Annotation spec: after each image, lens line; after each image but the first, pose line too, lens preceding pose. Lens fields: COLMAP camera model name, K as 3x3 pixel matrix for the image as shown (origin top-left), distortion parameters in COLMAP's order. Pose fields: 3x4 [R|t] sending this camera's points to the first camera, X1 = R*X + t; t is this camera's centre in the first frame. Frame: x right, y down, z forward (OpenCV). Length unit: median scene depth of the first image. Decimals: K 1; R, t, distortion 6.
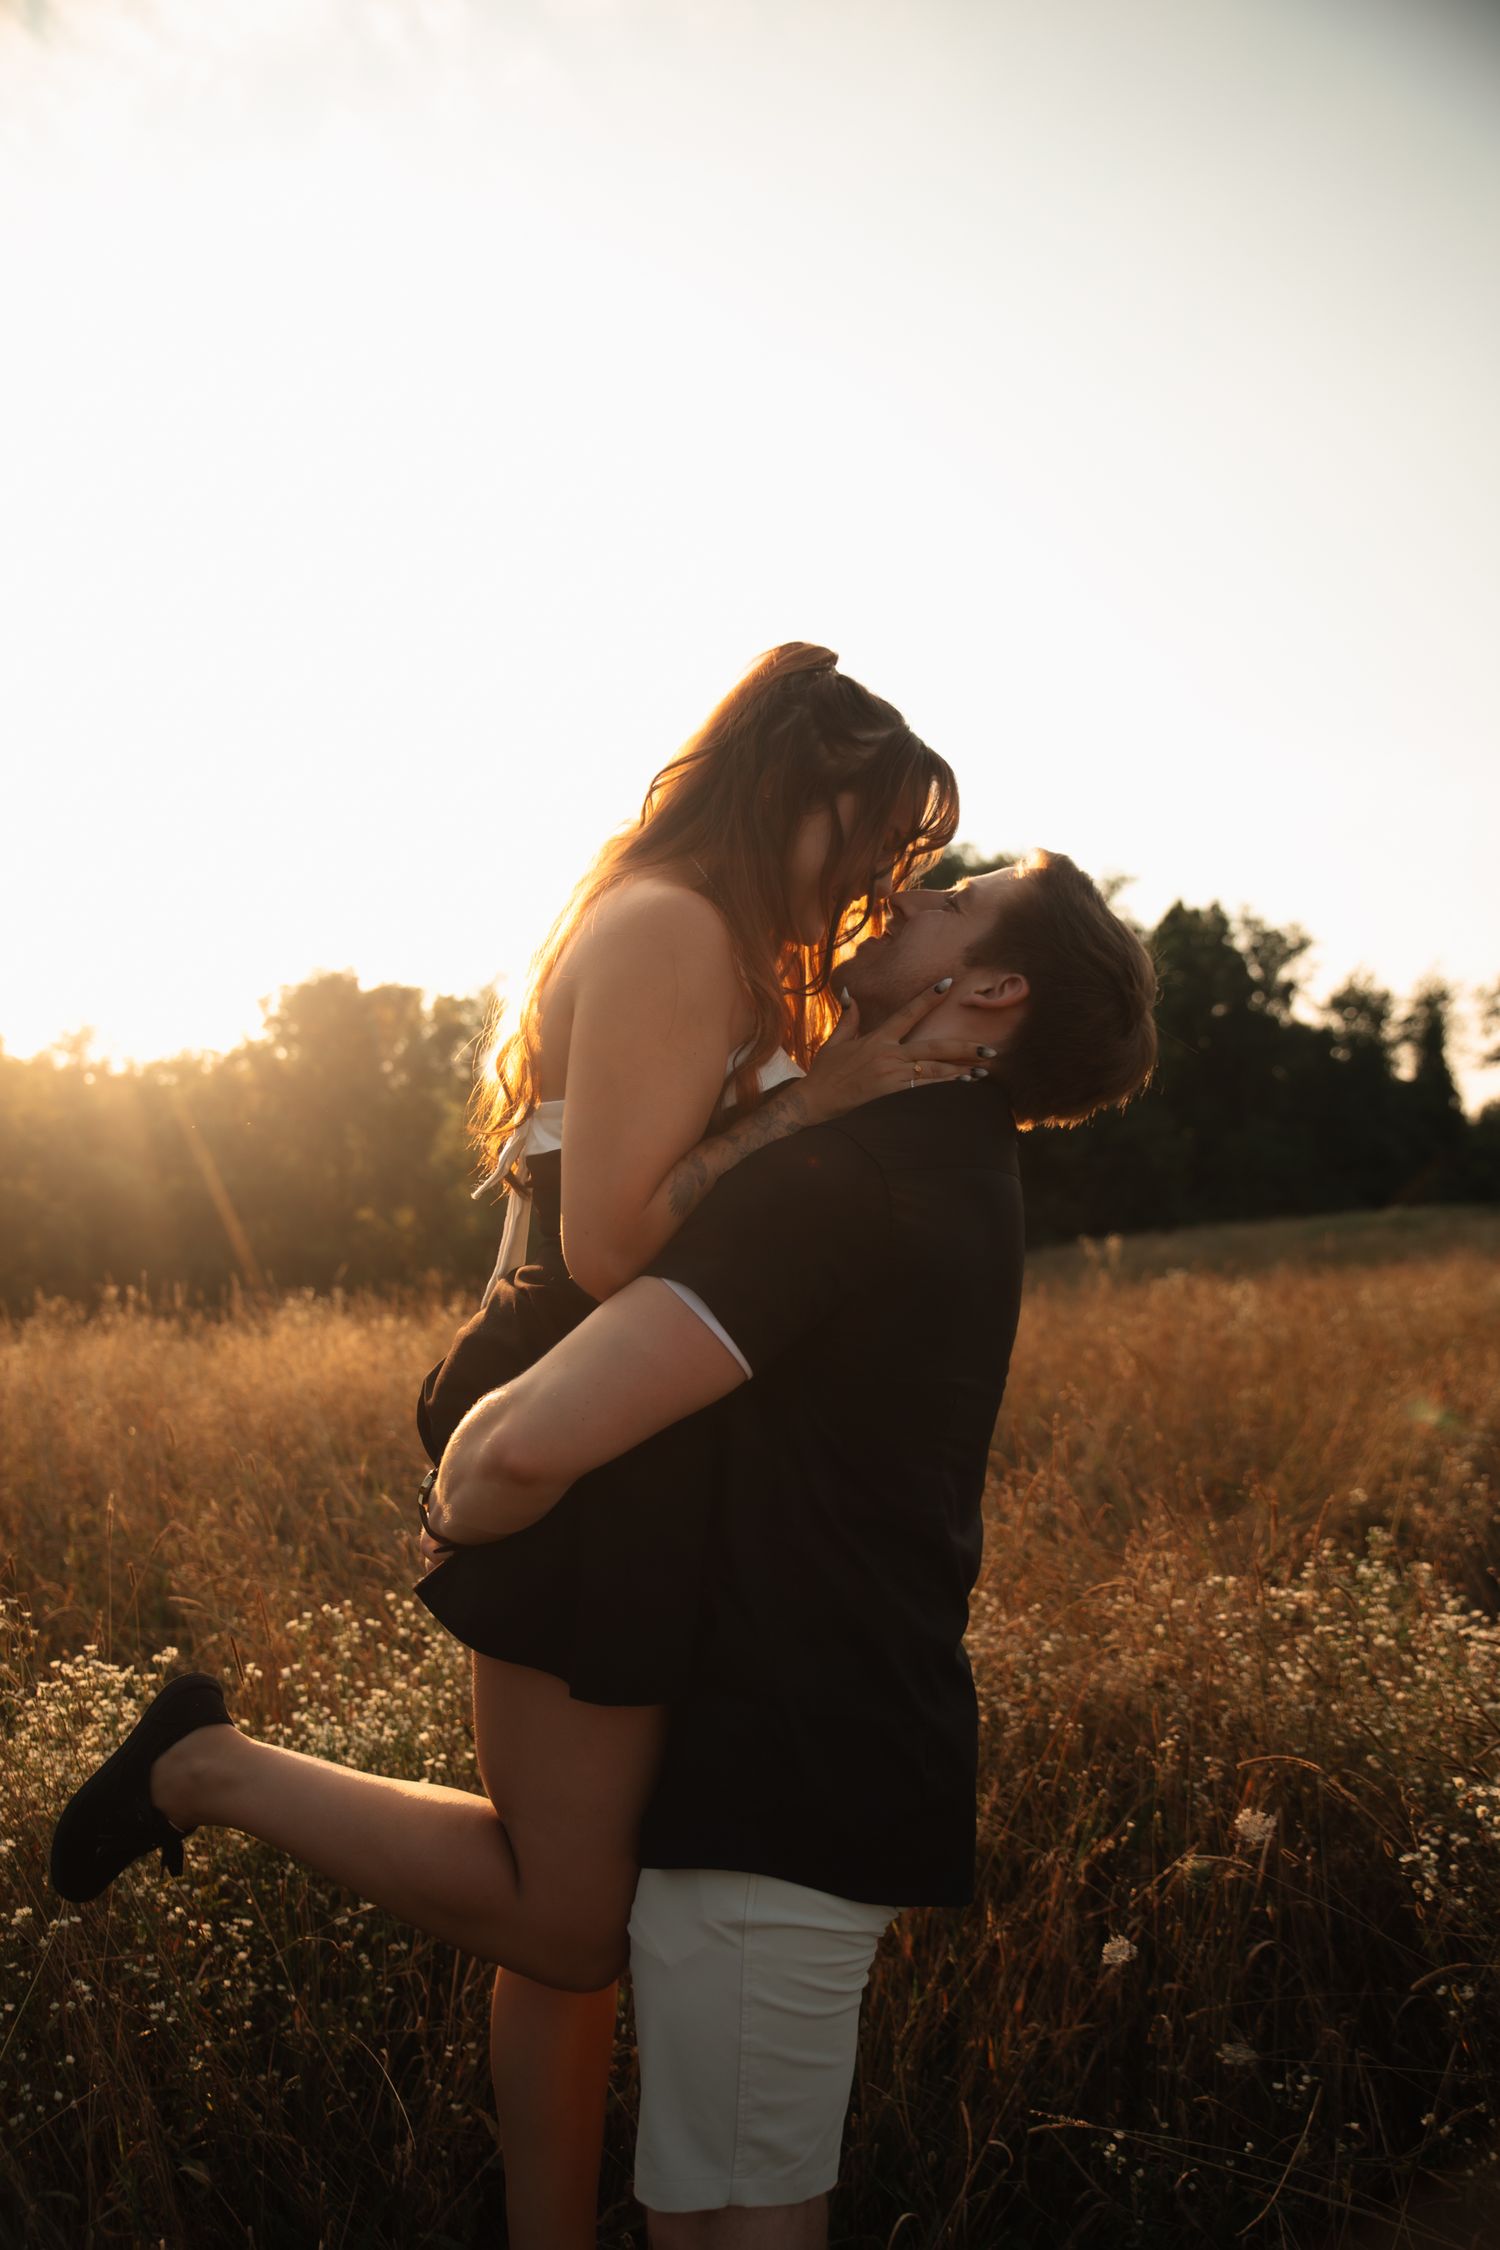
lens RADIAL K [[1858.7, 0, 760.4], [0, 1858.7, 1120.8], [0, 0, 1]] dist [-0.007601, 0.029932]
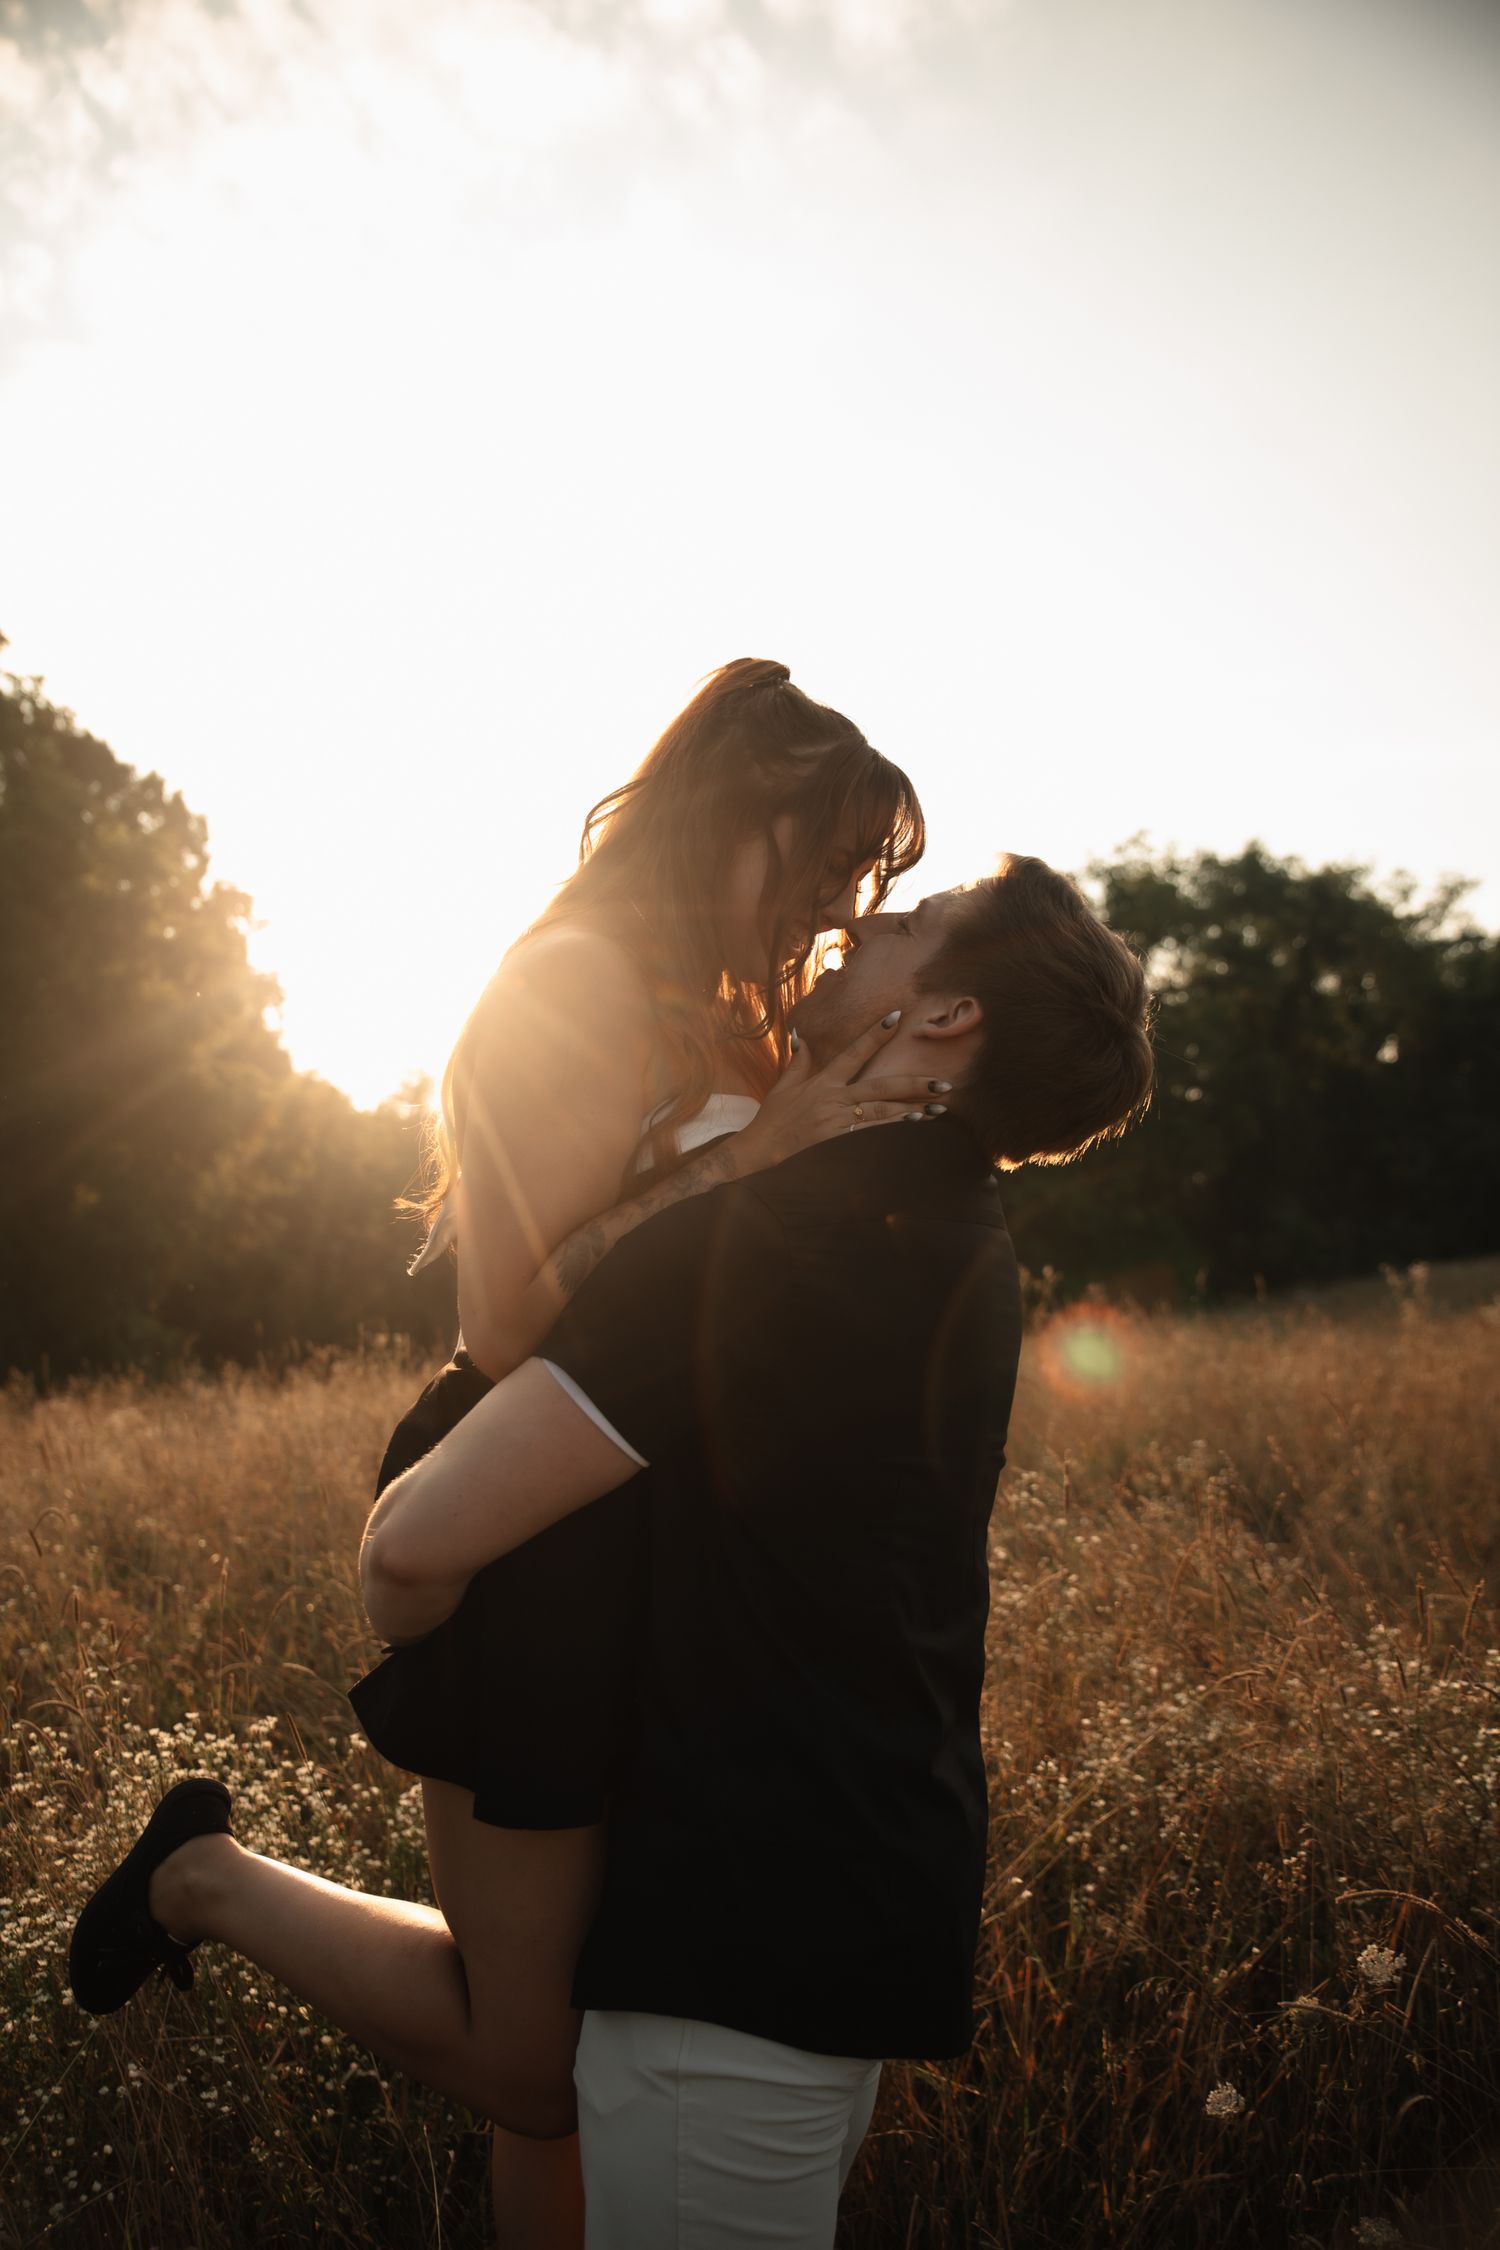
lens RADIAL K [[1858.7, 0, 752.8], [0, 1858.7, 1115.5], [0, 0, 1]] dist [-0.007601, 0.029932]
pose [[0.981774, -0.034920, -0.186818, 0.186990], [0.031352, 0.999266, -0.022019, -0.009890], [0.187450, 0.015760, 0.982148, 0.100633]]
